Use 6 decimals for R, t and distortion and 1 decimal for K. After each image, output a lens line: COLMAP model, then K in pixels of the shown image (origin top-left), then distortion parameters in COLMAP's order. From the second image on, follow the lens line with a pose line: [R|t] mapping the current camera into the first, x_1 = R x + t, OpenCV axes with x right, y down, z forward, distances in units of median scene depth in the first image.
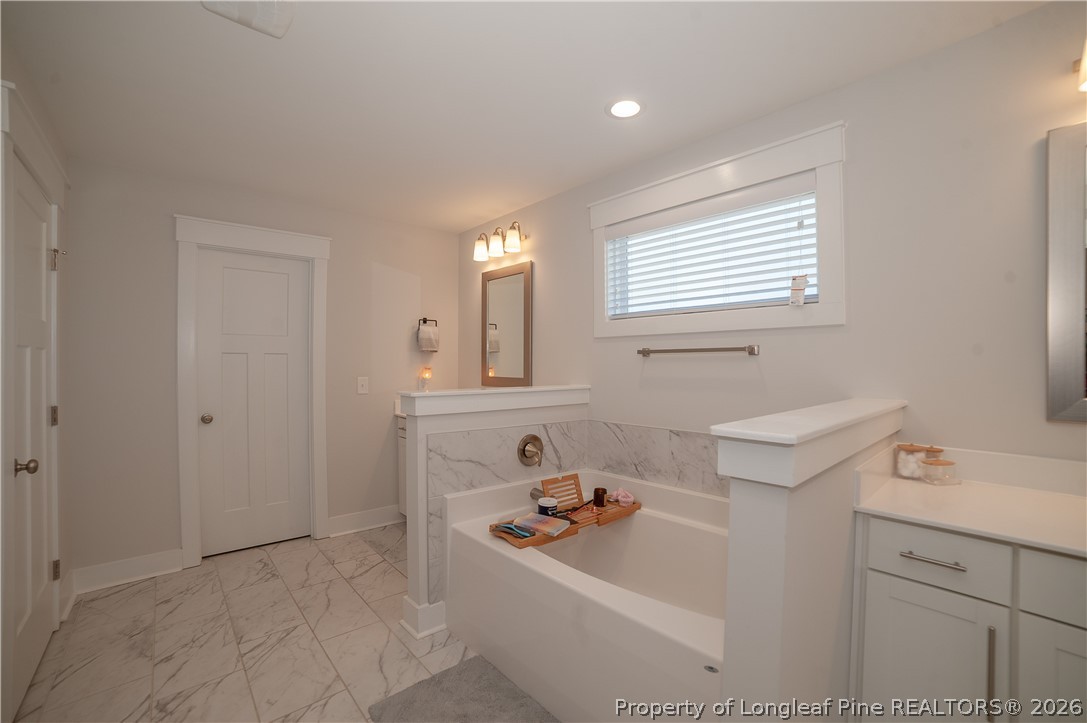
lens RADIAL K [[460.1, 0, 543.5], [0, 460.1, 361.5], [0, 0, 1]] dist [-0.100358, 0.031218]
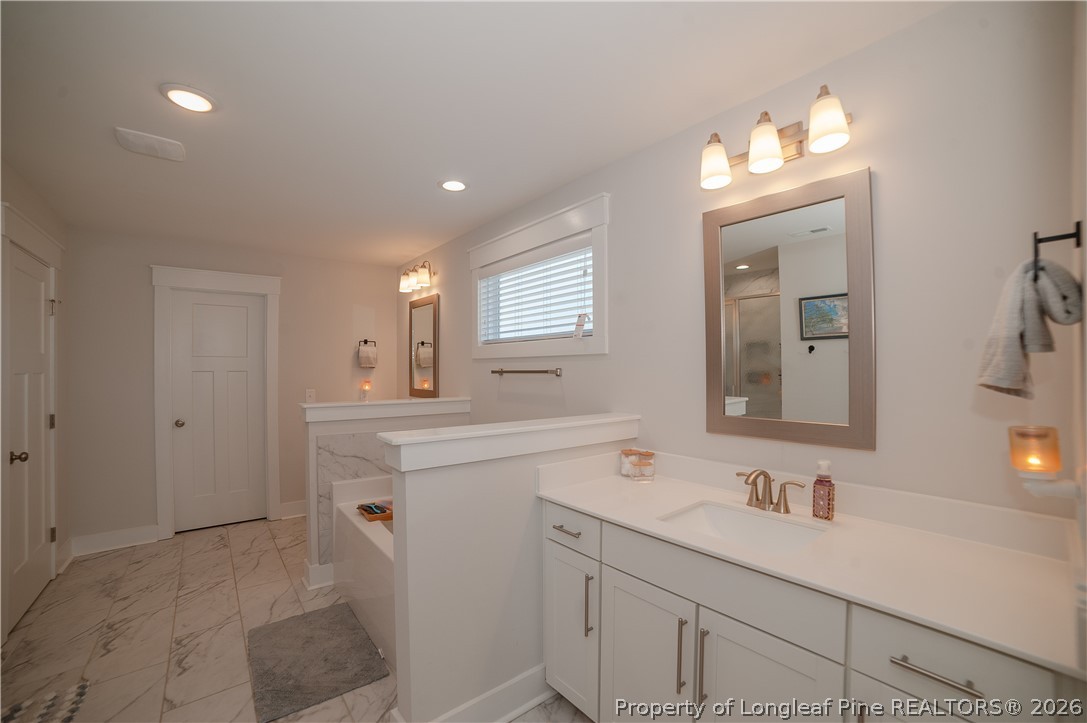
lens RADIAL K [[449.4, 0, 536.7], [0, 449.4, 365.3], [0, 0, 1]] dist [-0.095618, 0.033094]
pose [[0.998218, -0.005318, -0.059432, 0.455629], [0.005144, 0.999982, -0.003088, -0.038585], [0.059448, 0.002777, 0.998228, -0.238857]]
